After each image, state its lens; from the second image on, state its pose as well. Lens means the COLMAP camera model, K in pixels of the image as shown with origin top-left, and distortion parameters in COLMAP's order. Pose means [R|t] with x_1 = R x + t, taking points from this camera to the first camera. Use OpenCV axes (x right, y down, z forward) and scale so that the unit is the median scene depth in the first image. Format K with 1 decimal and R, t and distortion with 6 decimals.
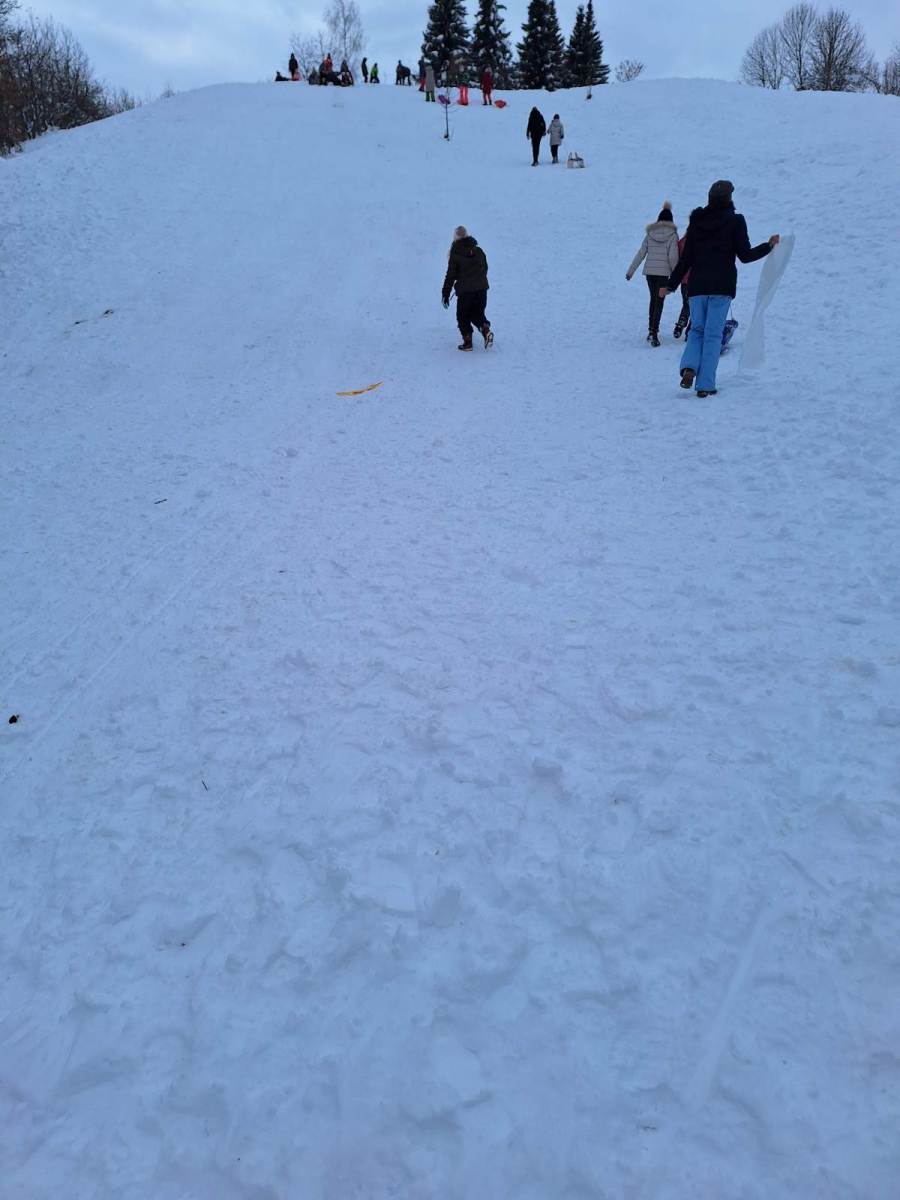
lens RADIAL K [[831.1, 0, 442.3], [0, 831.1, 597.8], [0, 0, 1]] dist [0.072461, -0.065796]
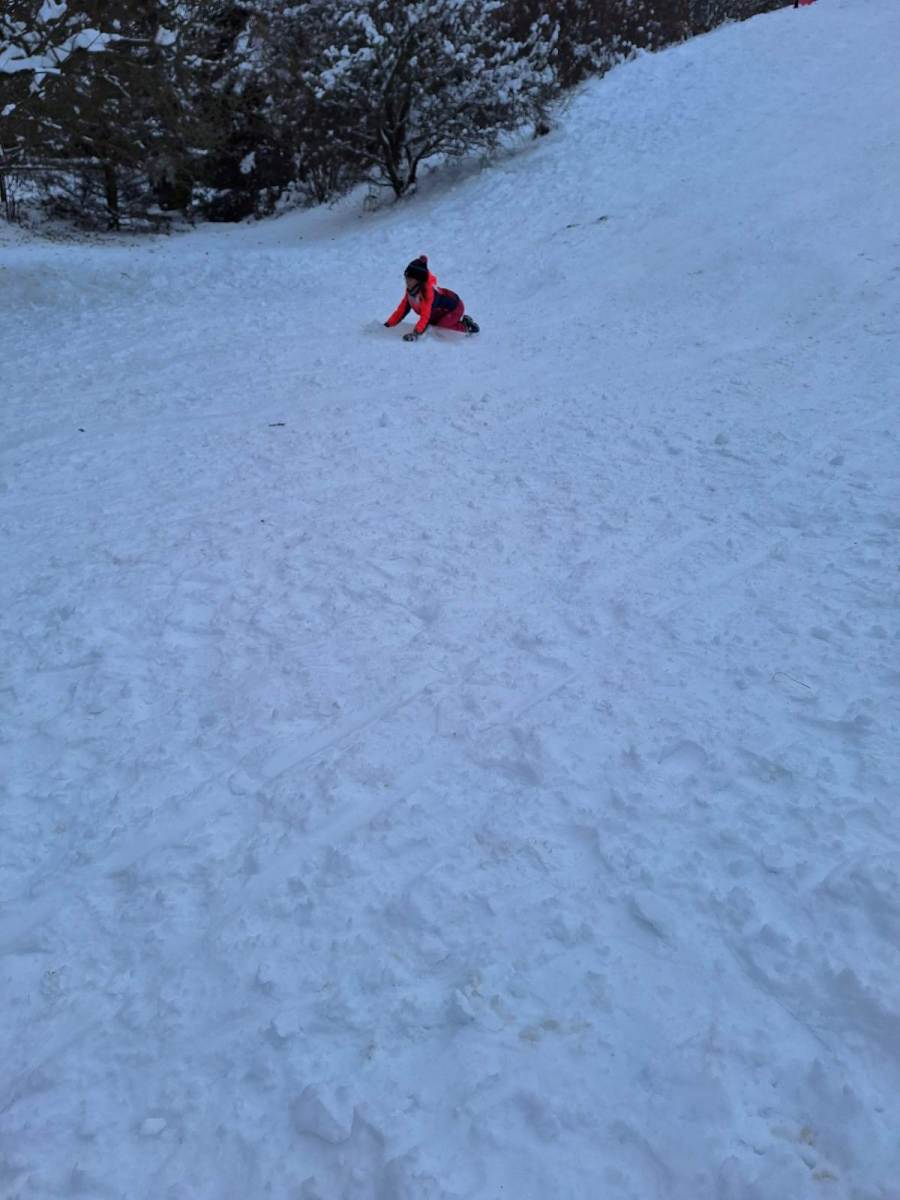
lens RADIAL K [[831.1, 0, 433.9], [0, 831.1, 592.1], [0, 0, 1]] dist [0.072461, -0.065796]
pose [[0.759321, 0.350649, -0.548159, 0.347775], [-0.301592, 0.936093, 0.181032, -0.131619], [0.576606, 0.027859, 0.816547, 0.269223]]
